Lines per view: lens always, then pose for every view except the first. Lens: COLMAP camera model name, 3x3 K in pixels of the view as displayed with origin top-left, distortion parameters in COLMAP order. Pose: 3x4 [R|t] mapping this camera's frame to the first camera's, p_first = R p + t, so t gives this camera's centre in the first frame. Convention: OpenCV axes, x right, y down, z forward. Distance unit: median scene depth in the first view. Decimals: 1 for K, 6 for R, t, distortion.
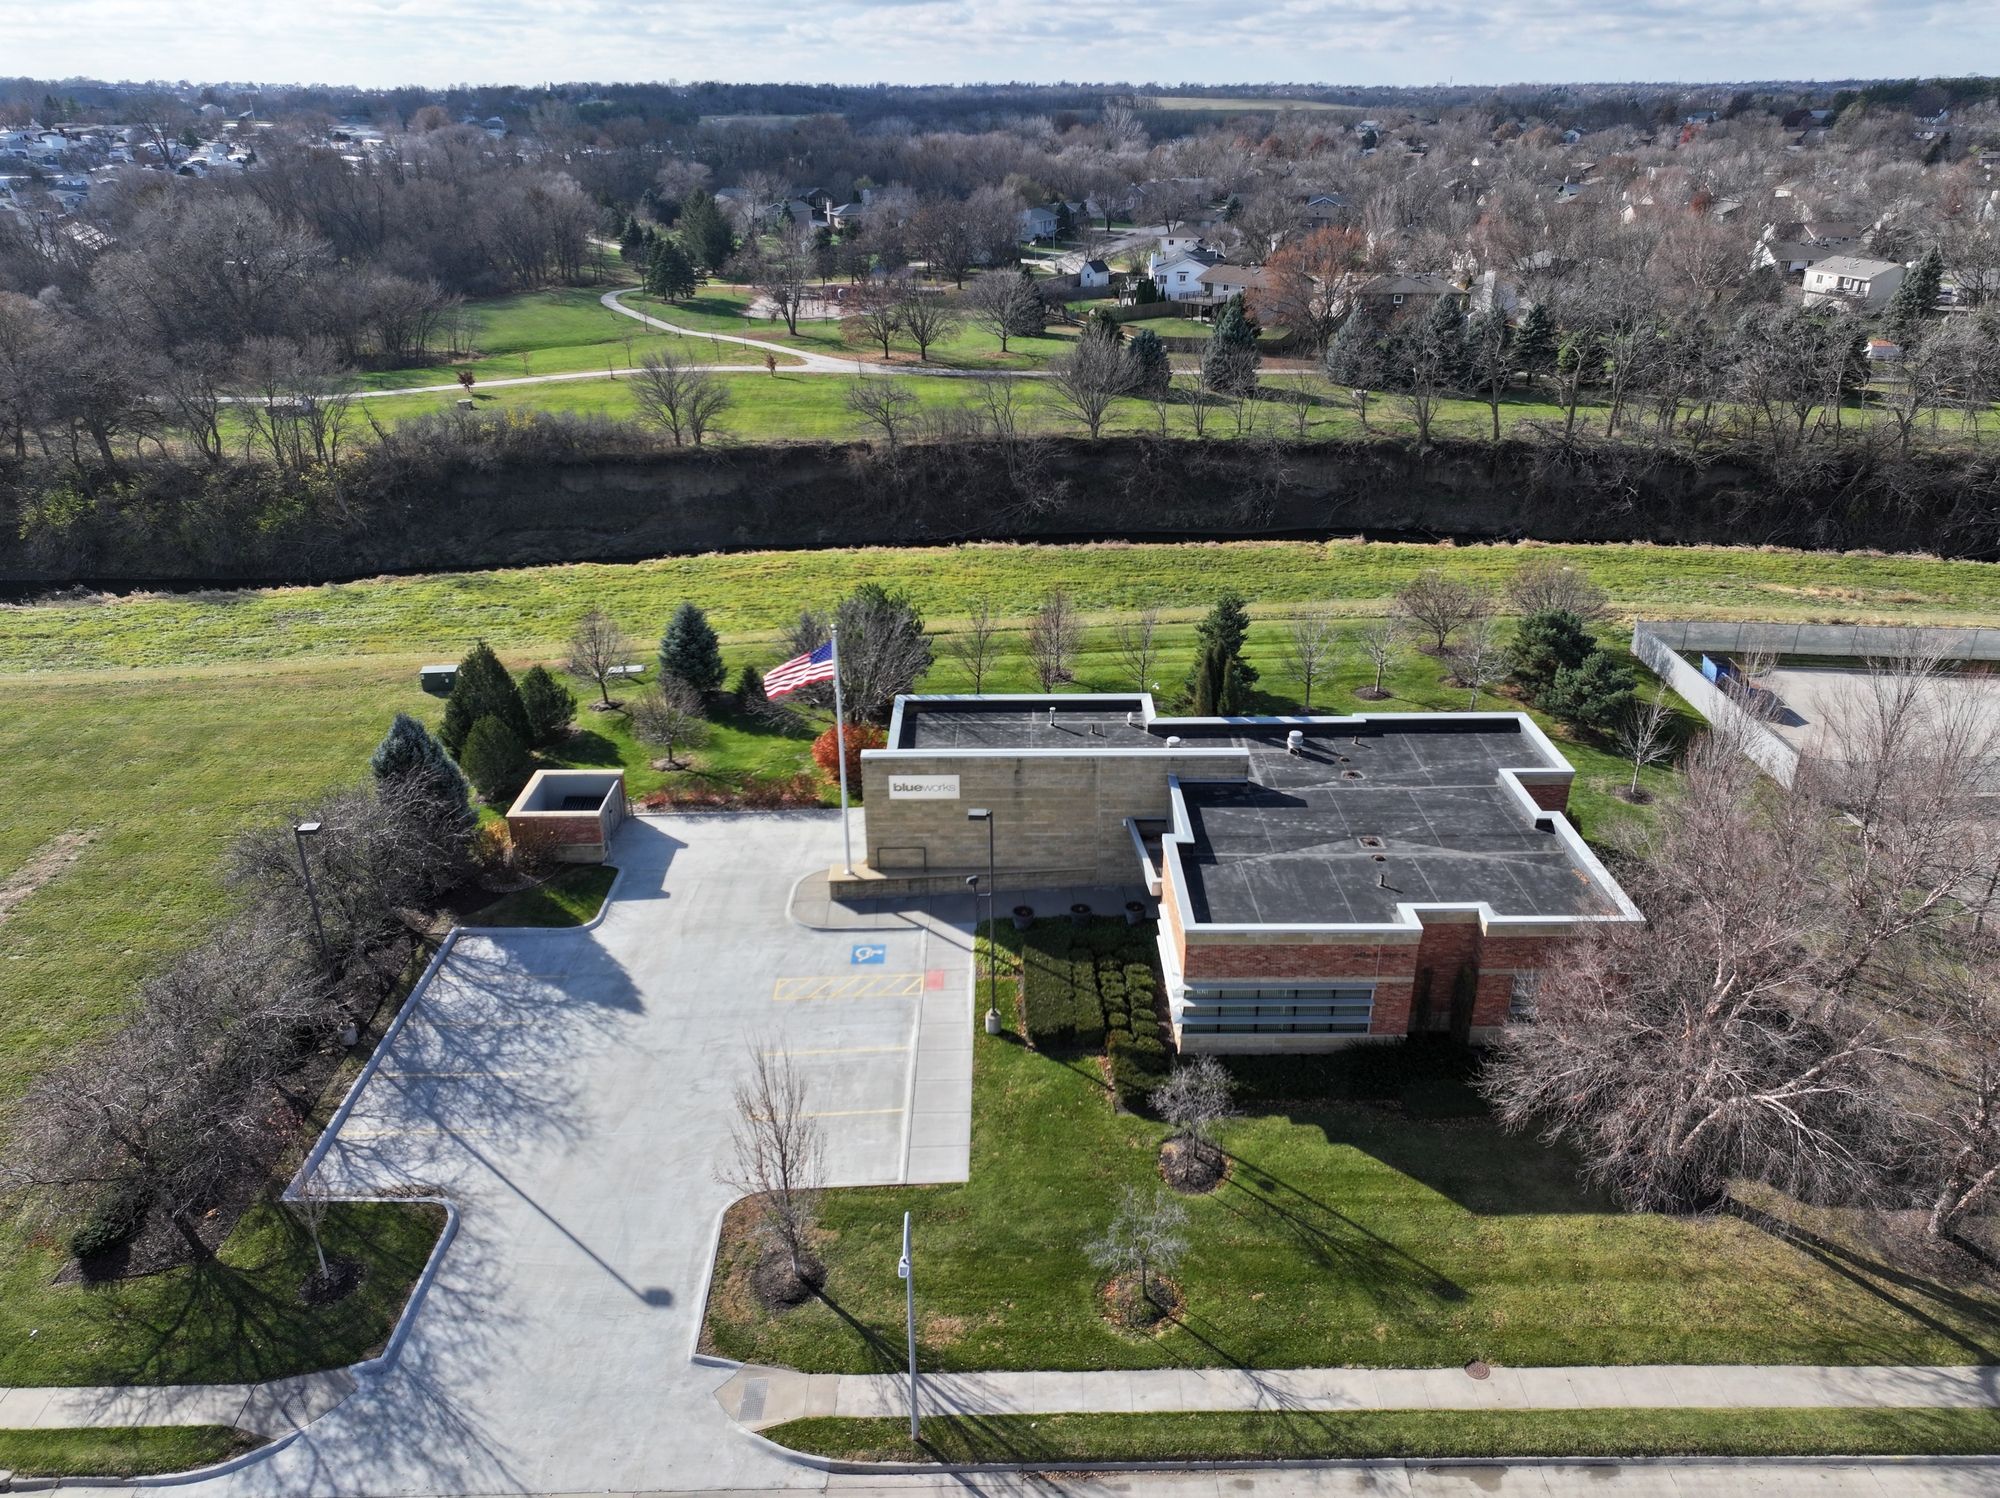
lens RADIAL K [[1384.2, 0, 1000.0], [0, 1384.2, 749.0], [0, 0, 1]] dist [0.004600, 0.003328]
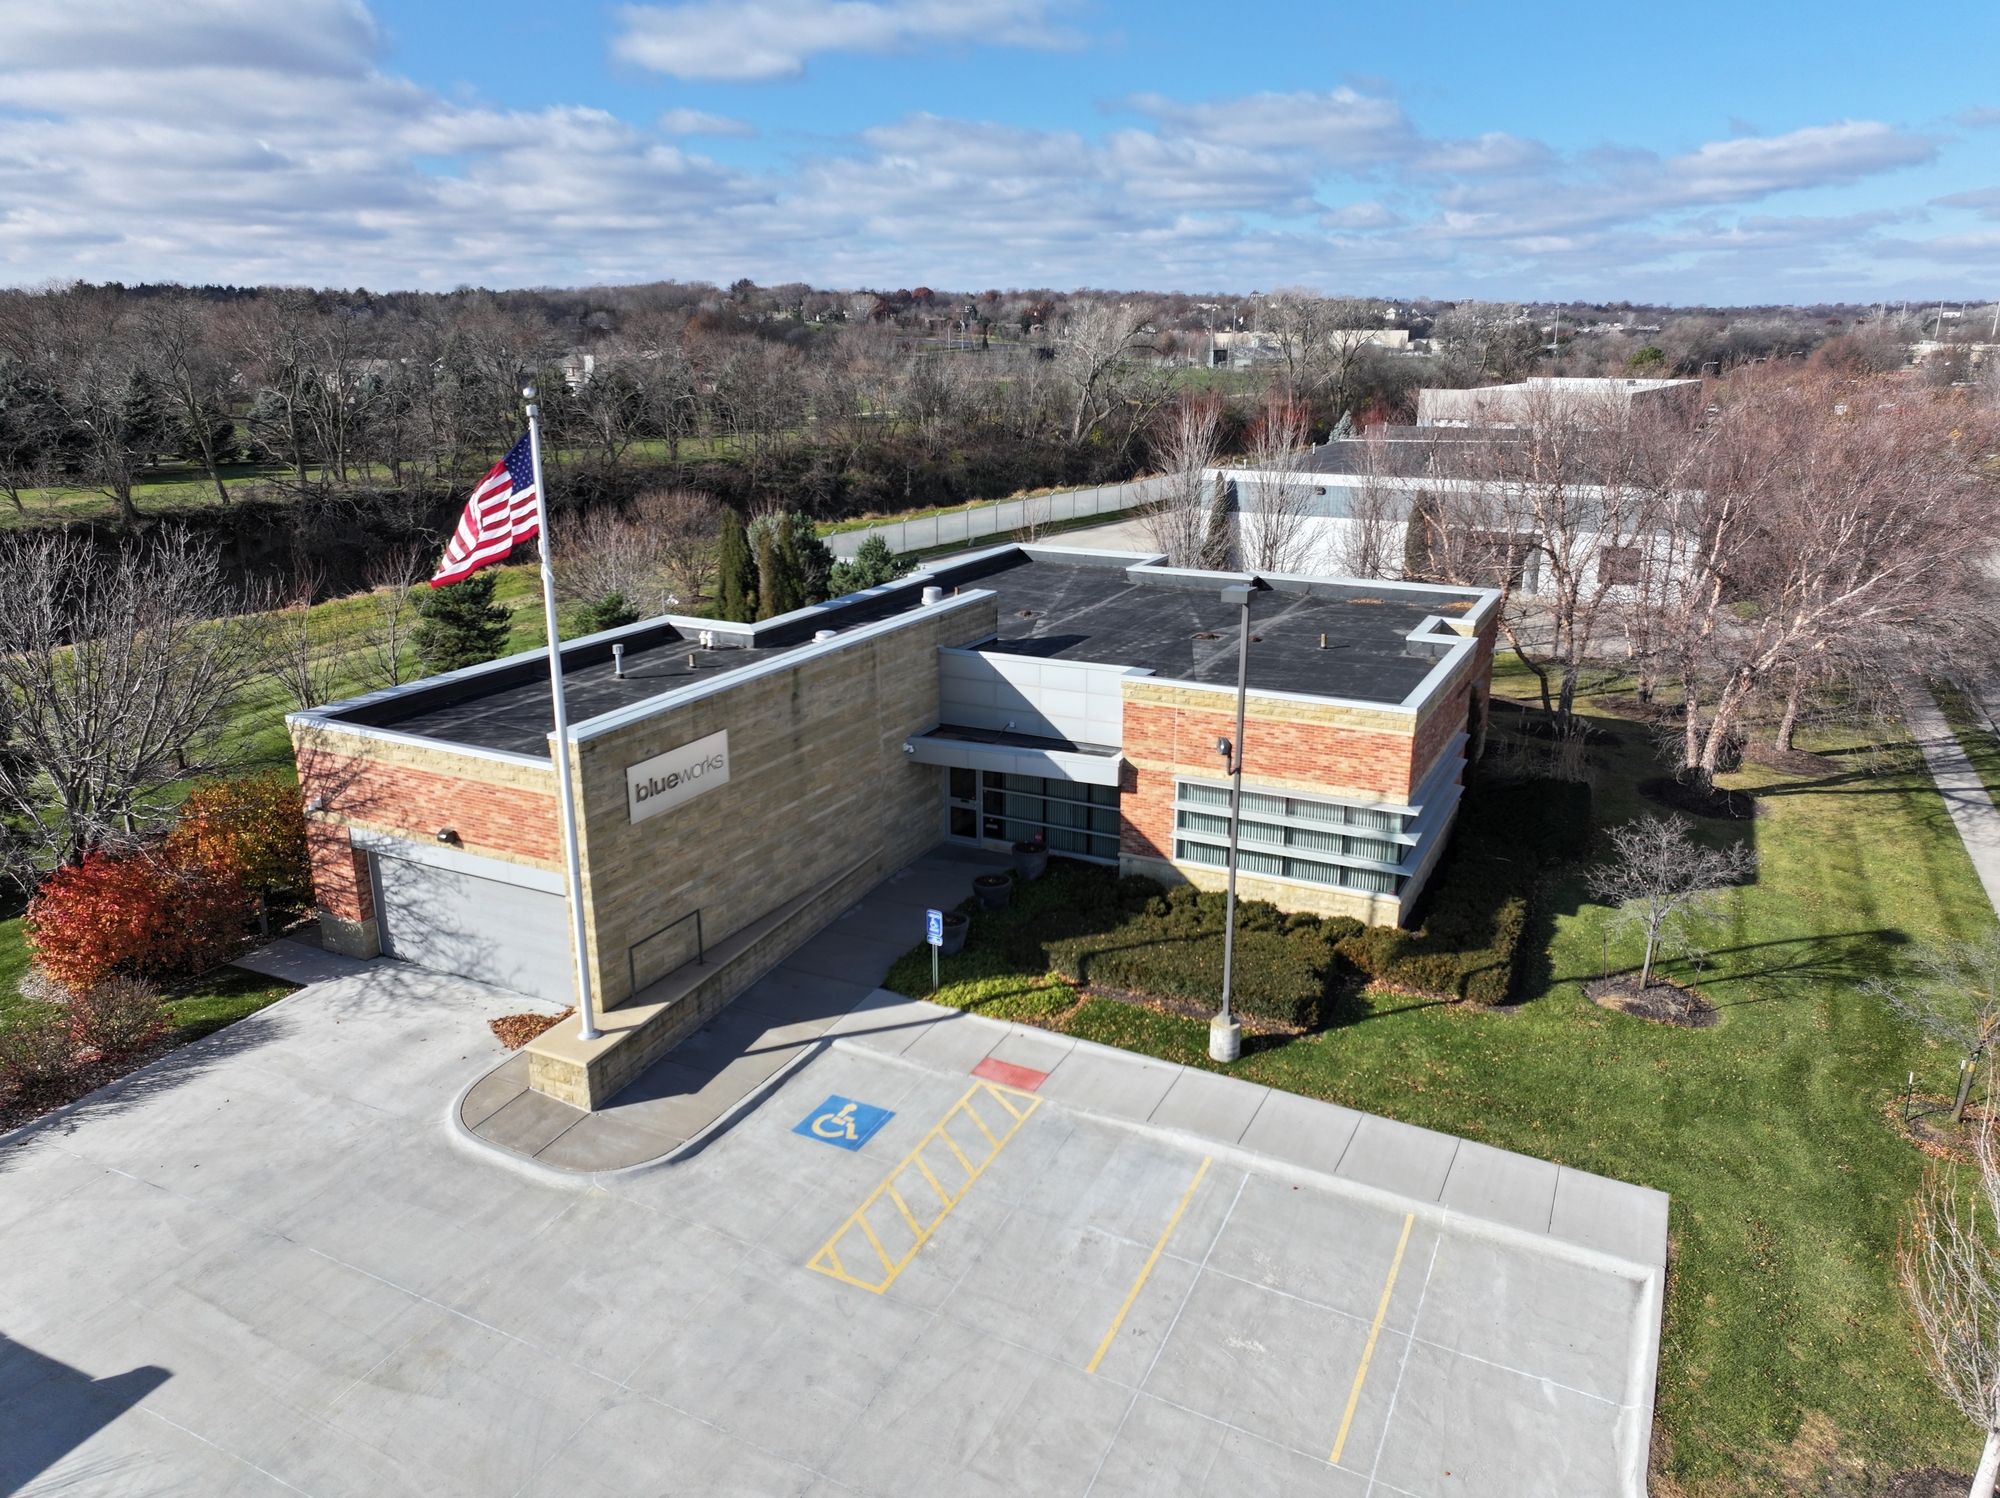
lens RADIAL K [[1388.7, 0, 1000.0], [0, 1388.7, 749.0], [0, 0, 1]] dist [0.009499, -0.001915]
pose [[0.452713, -0.251000, 0.855599, -0.400687], [0.370336, 0.925812, 0.075646, 0.024084], [-0.811112, 0.282613, 0.512082, 0.676250]]
